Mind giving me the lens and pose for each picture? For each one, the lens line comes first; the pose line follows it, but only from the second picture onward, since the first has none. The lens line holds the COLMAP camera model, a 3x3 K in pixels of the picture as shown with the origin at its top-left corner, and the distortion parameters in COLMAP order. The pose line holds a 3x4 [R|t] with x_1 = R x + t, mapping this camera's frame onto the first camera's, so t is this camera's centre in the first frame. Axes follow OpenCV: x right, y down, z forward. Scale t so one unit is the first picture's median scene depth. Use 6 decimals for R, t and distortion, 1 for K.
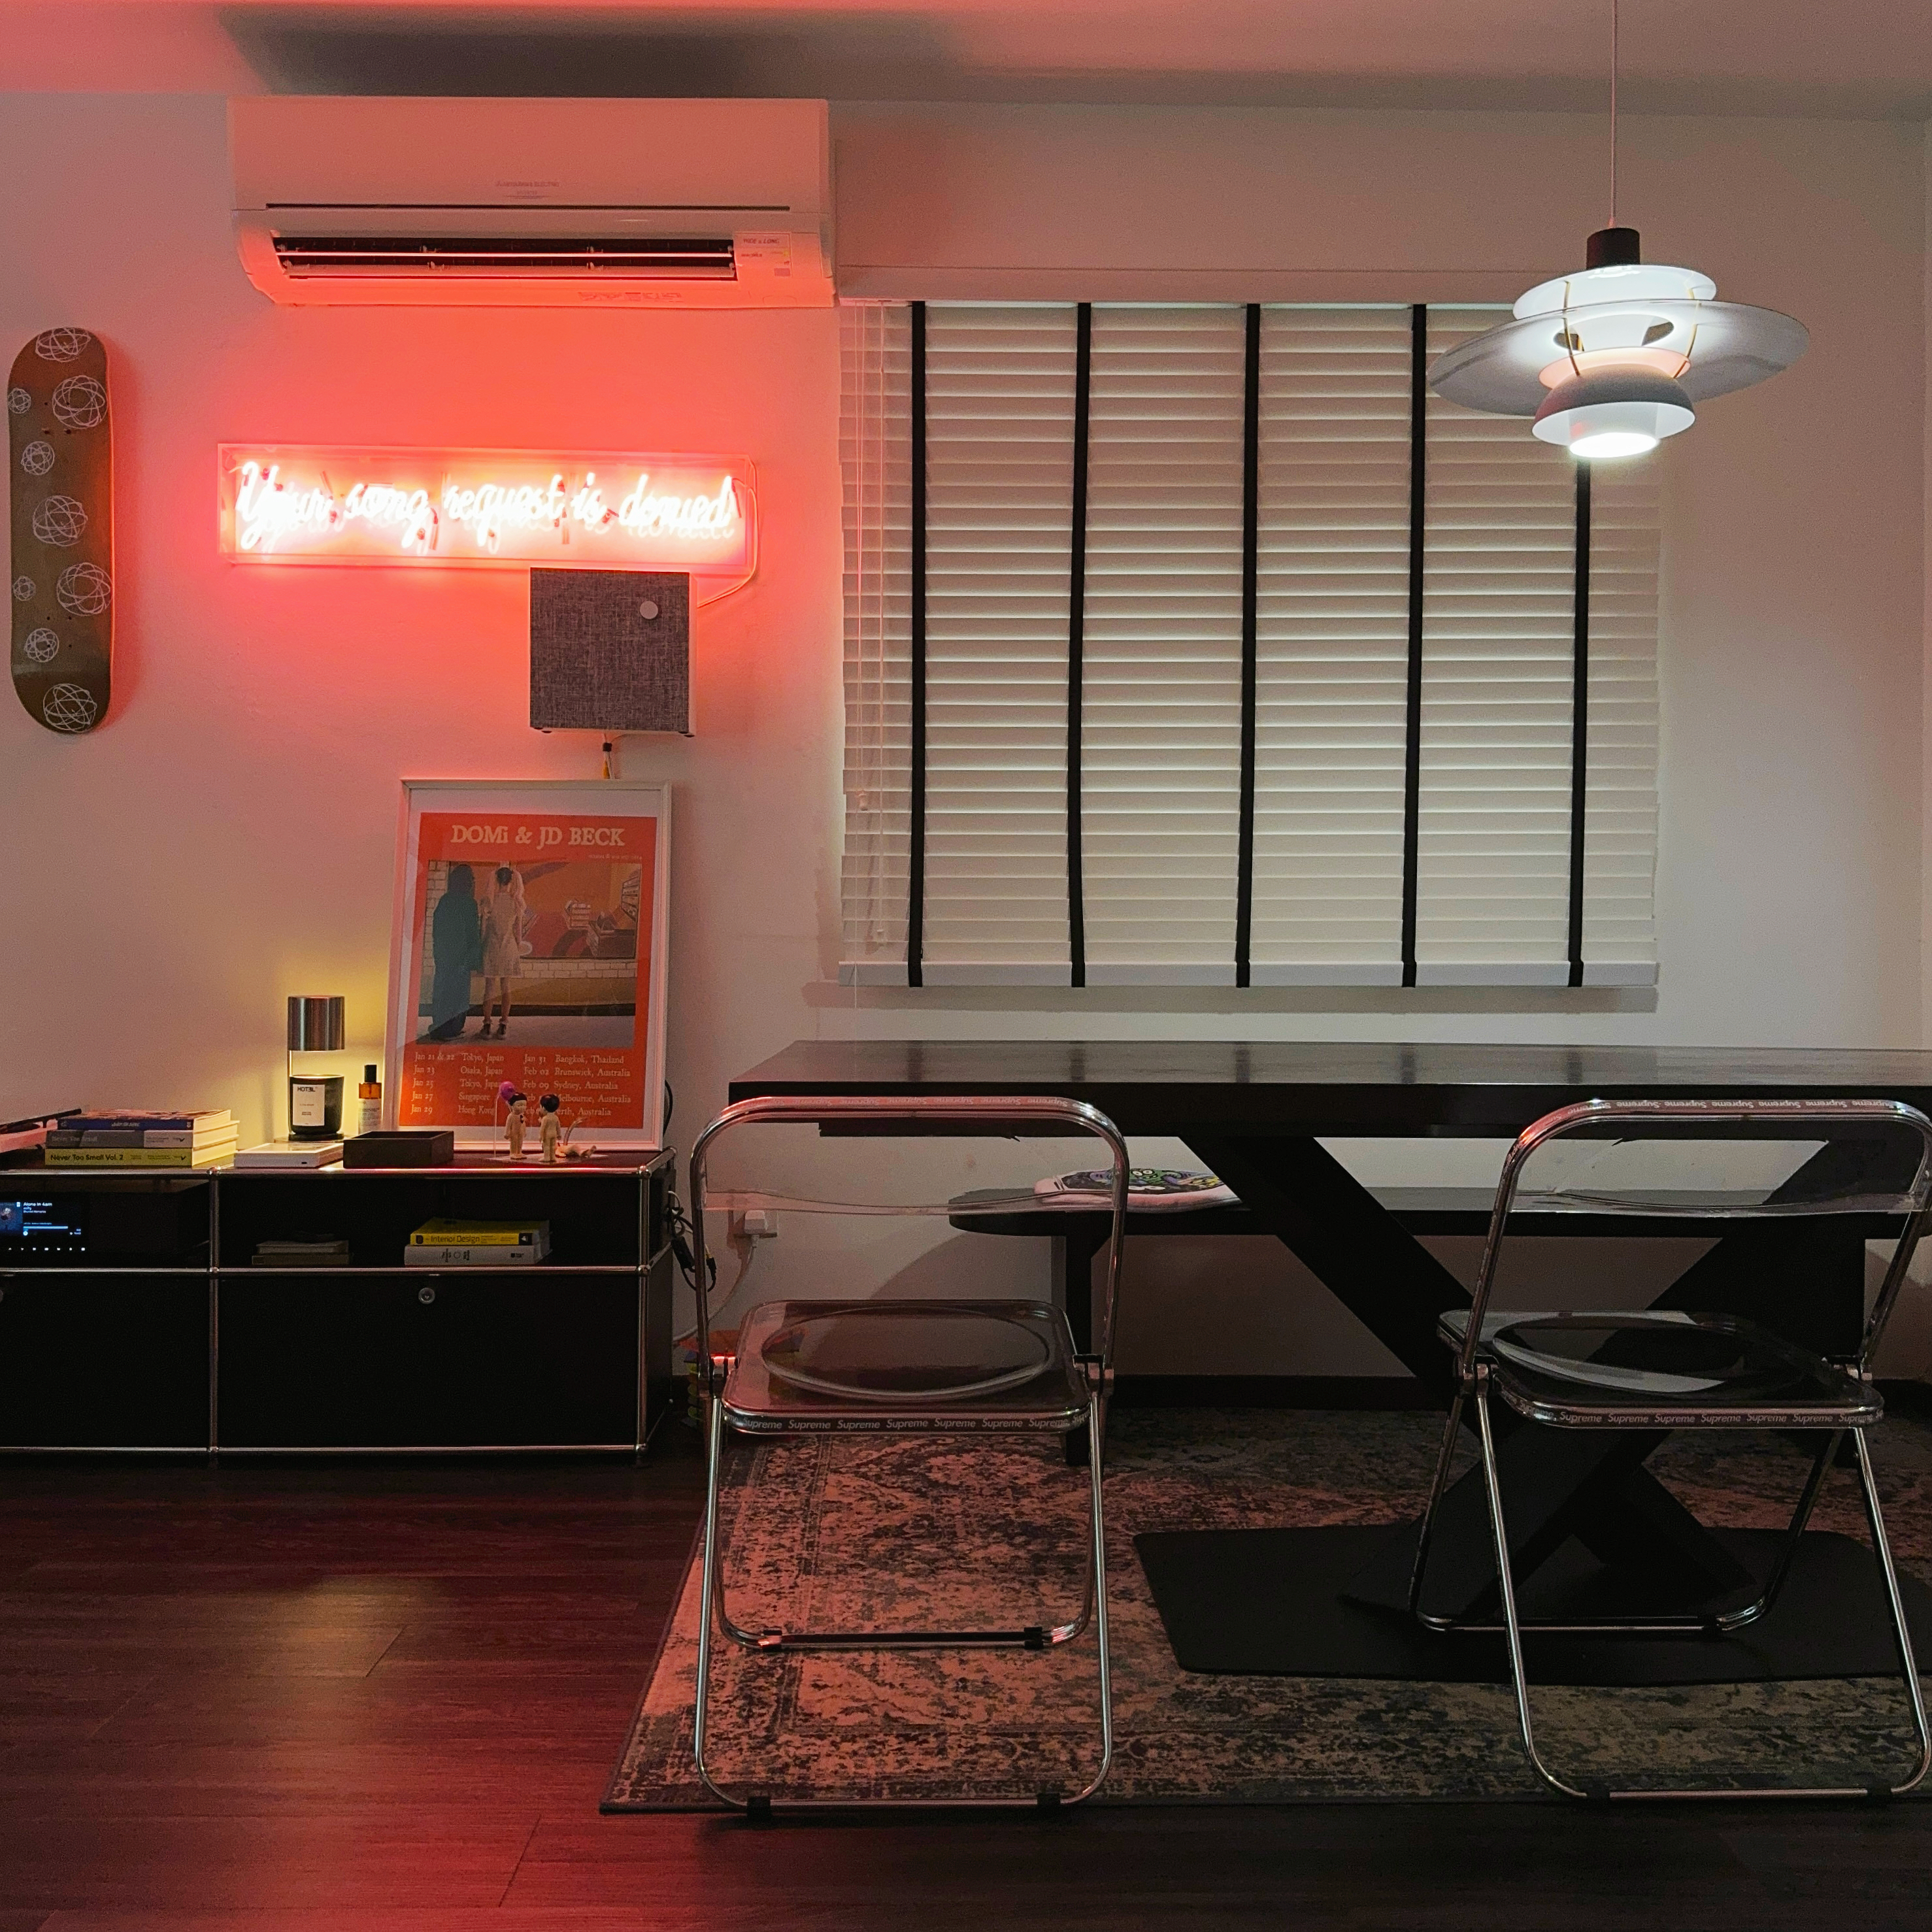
lens RADIAL K [[1851.5, 0, 961.8], [0, 1851.5, 970.3], [0, 0, 1]] dist [0.174119, -0.357323]
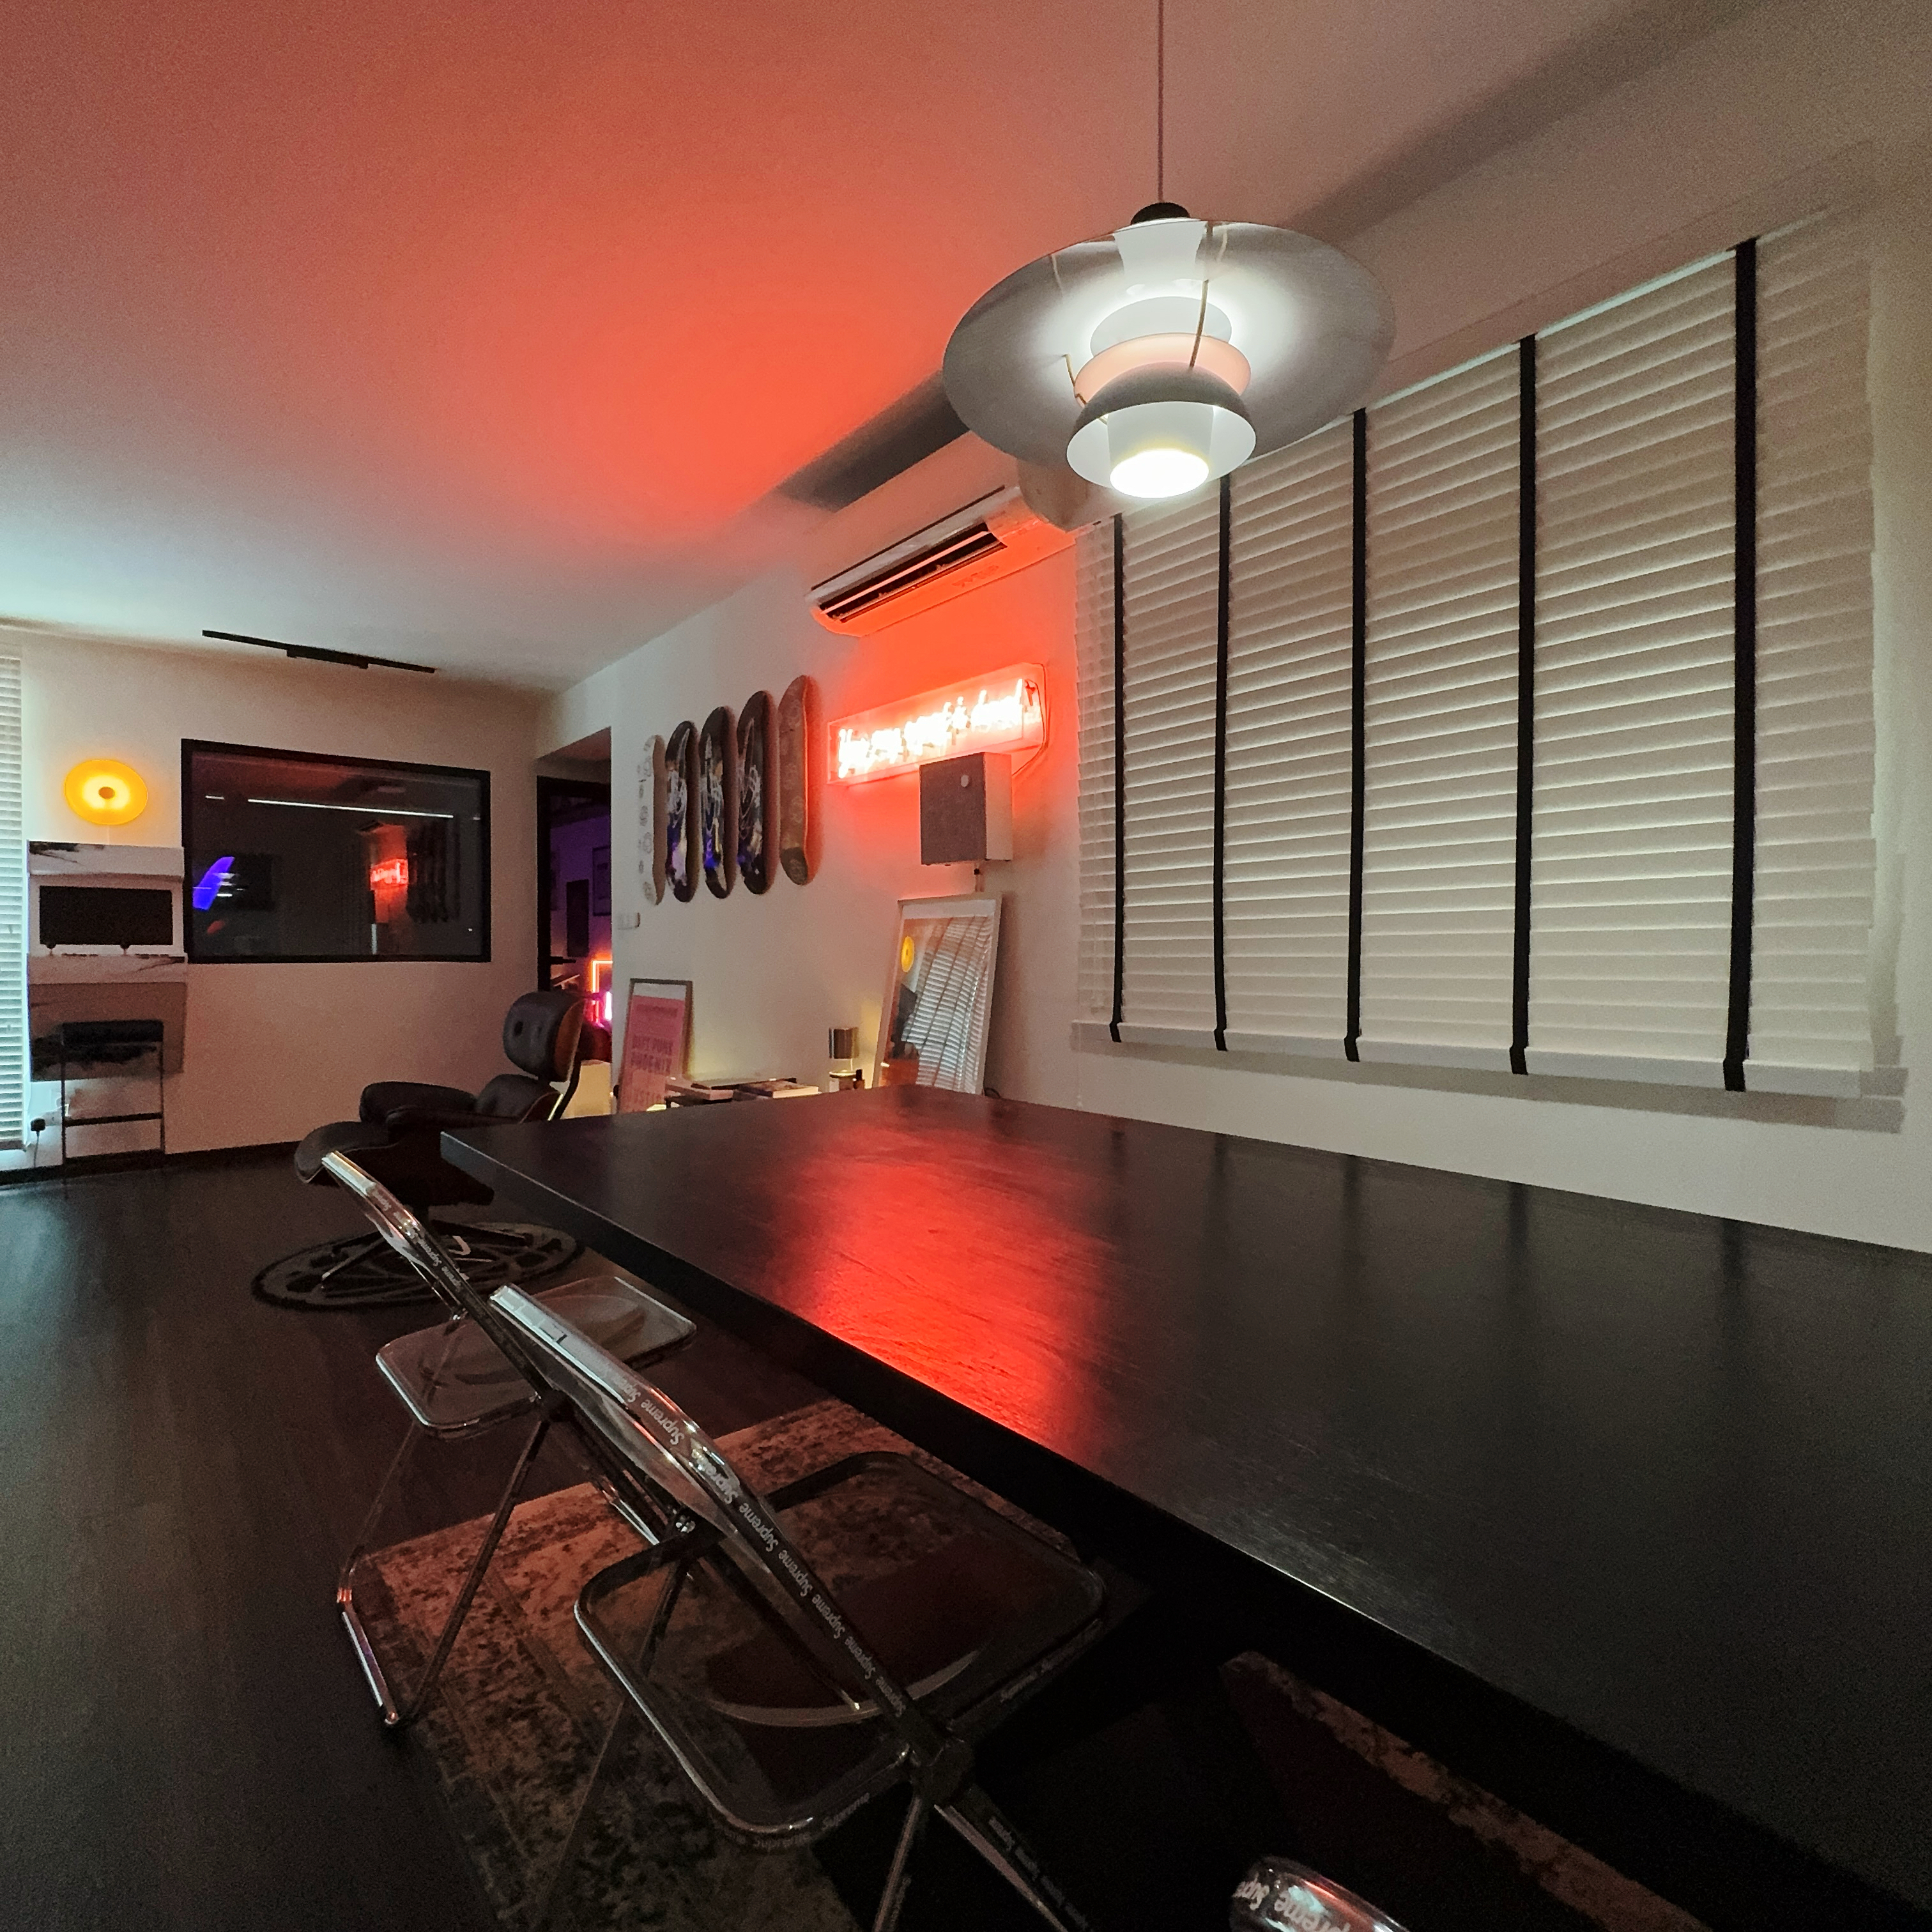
lens RADIAL K [[1029.5, 0, 966.0], [0, 1029.5, 966.0], [0, 0, 1]] dist [-0.004005, 0.000486]
pose [[0.630289, 0.004104, -0.776350, 0.464695], [-0.004518, 0.999988, 0.001618, -0.044648], [0.776347, 0.002488, 0.630300, 0.470929]]
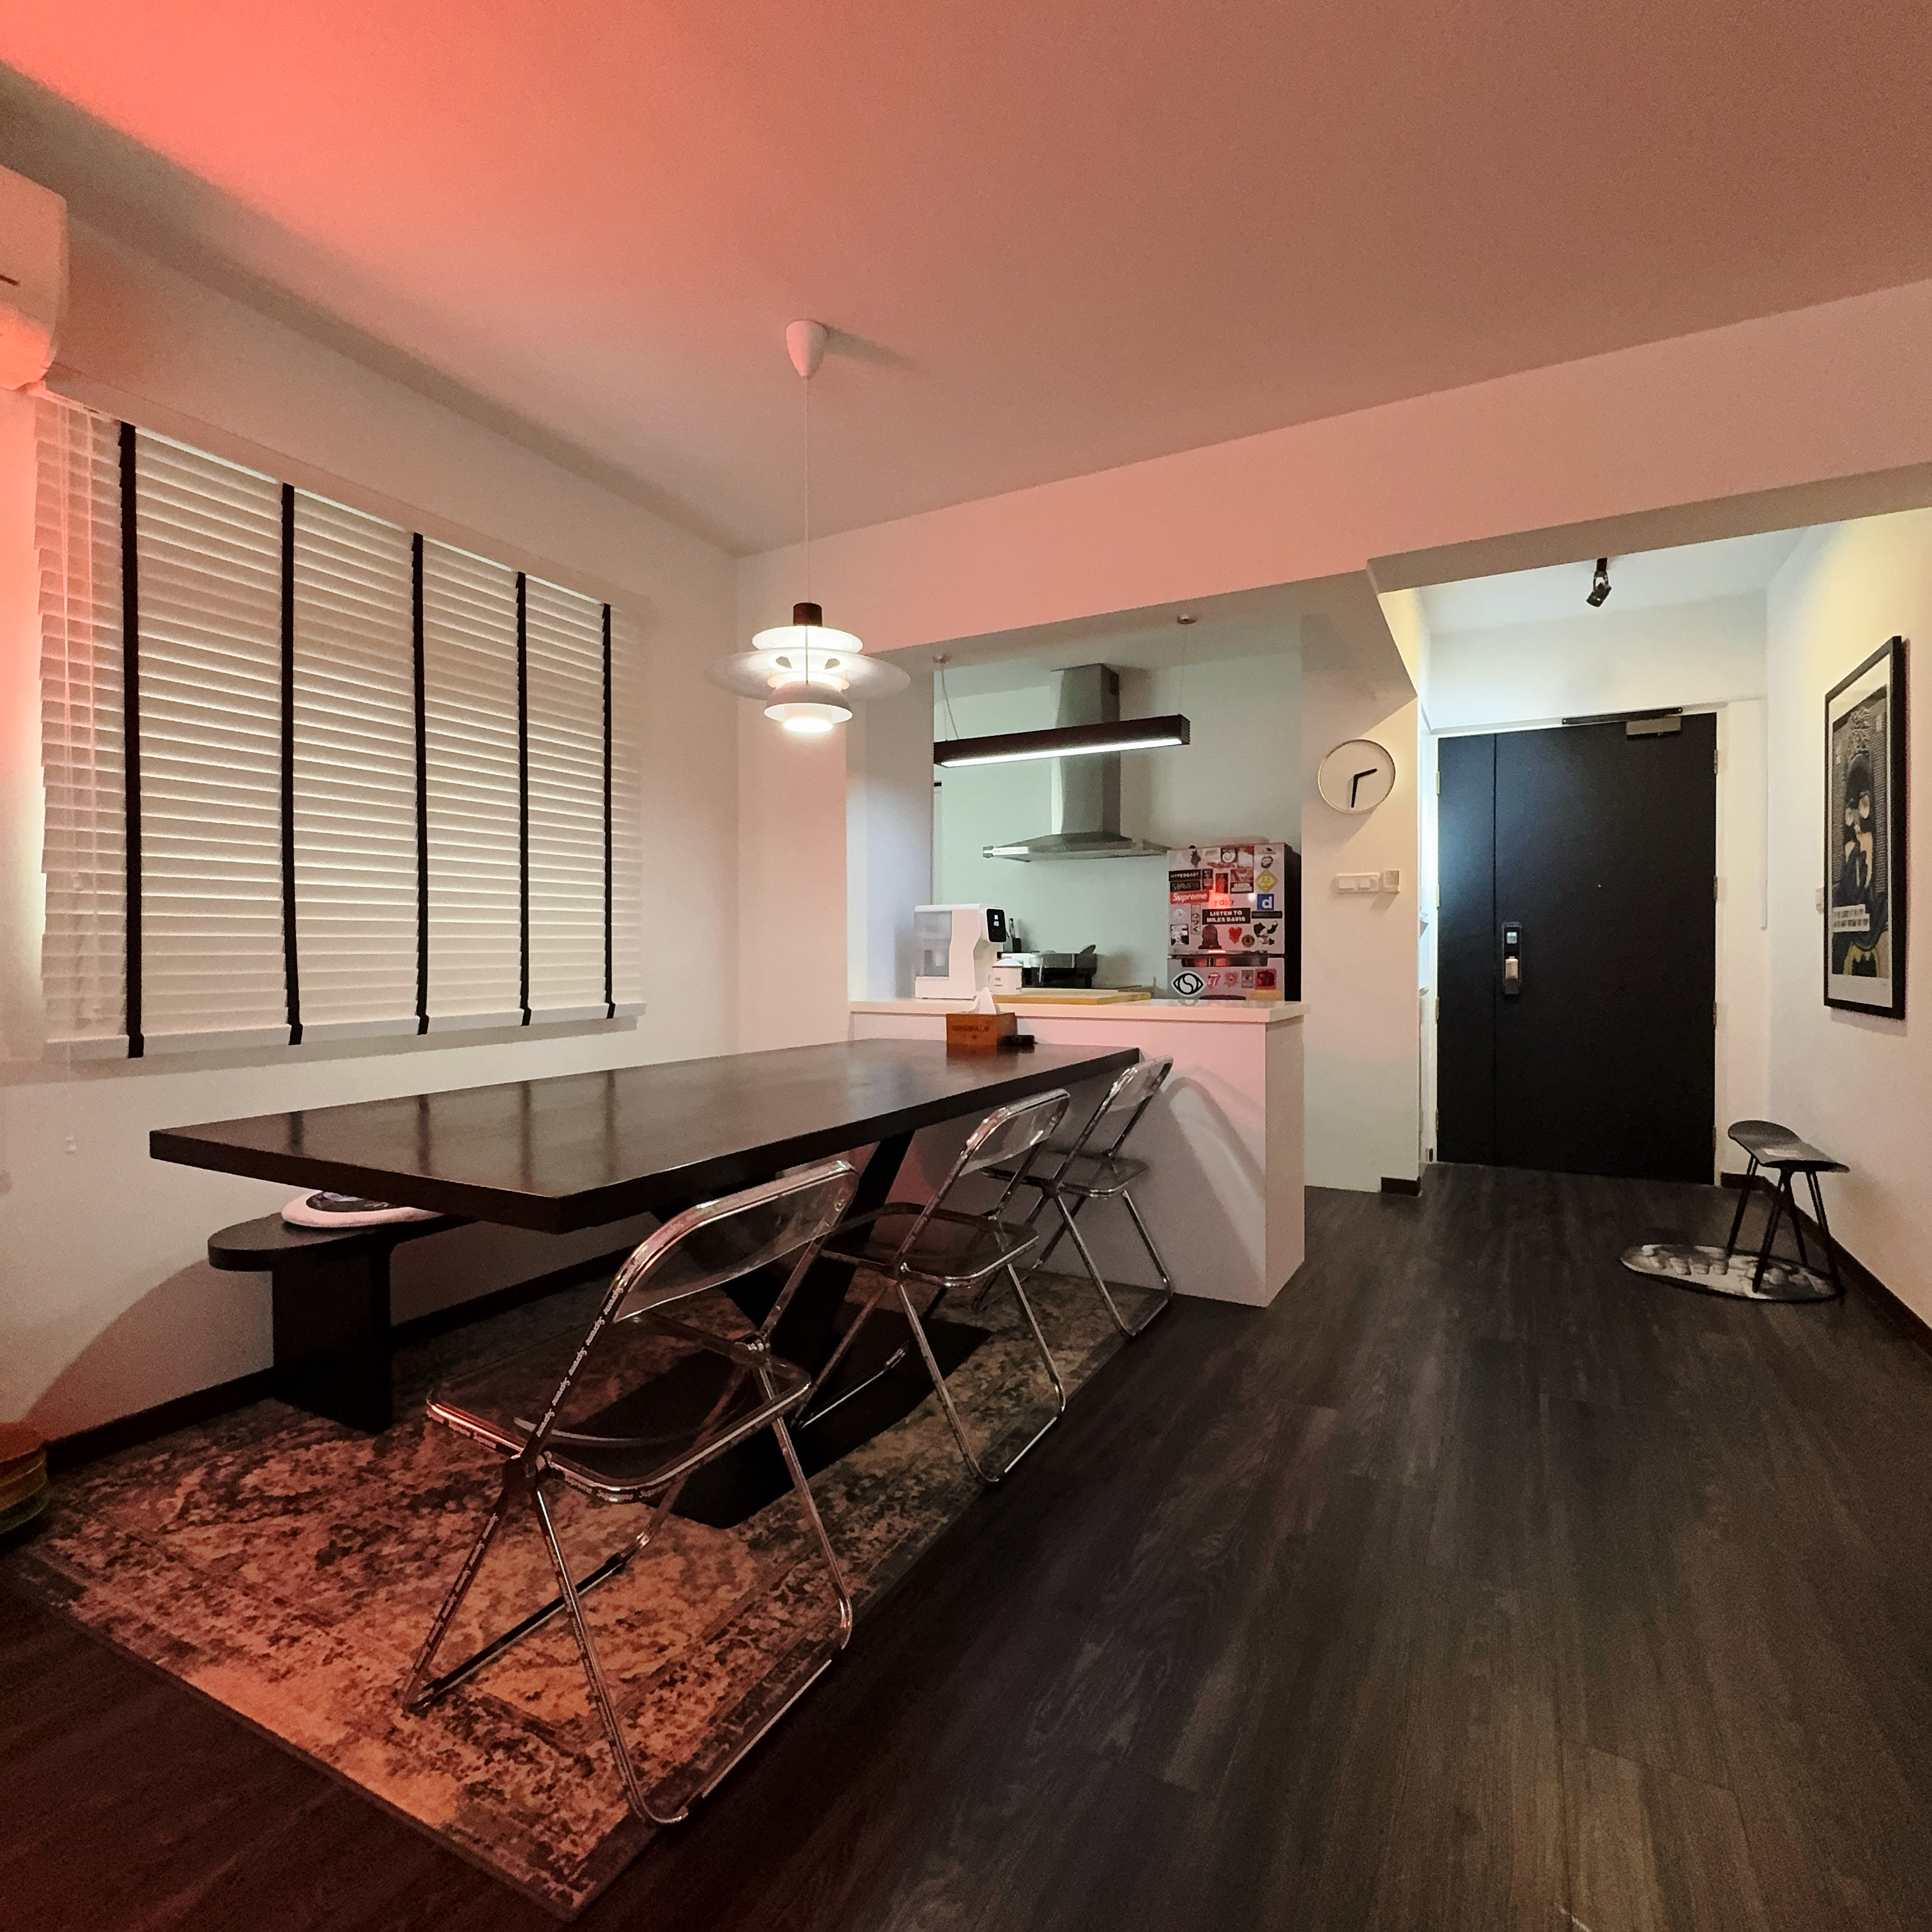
lens RADIAL K [[1029.5, 0, 966.0], [0, 1029.5, 966.0], [0, 0, 1]] dist [-0.004005, 0.000486]
pose [[0.485194, -0.018257, 0.874216, -0.310817], [0.012717, 0.999824, 0.013822, -0.046285], [-0.874314, 0.004411, 0.485341, 0.293983]]
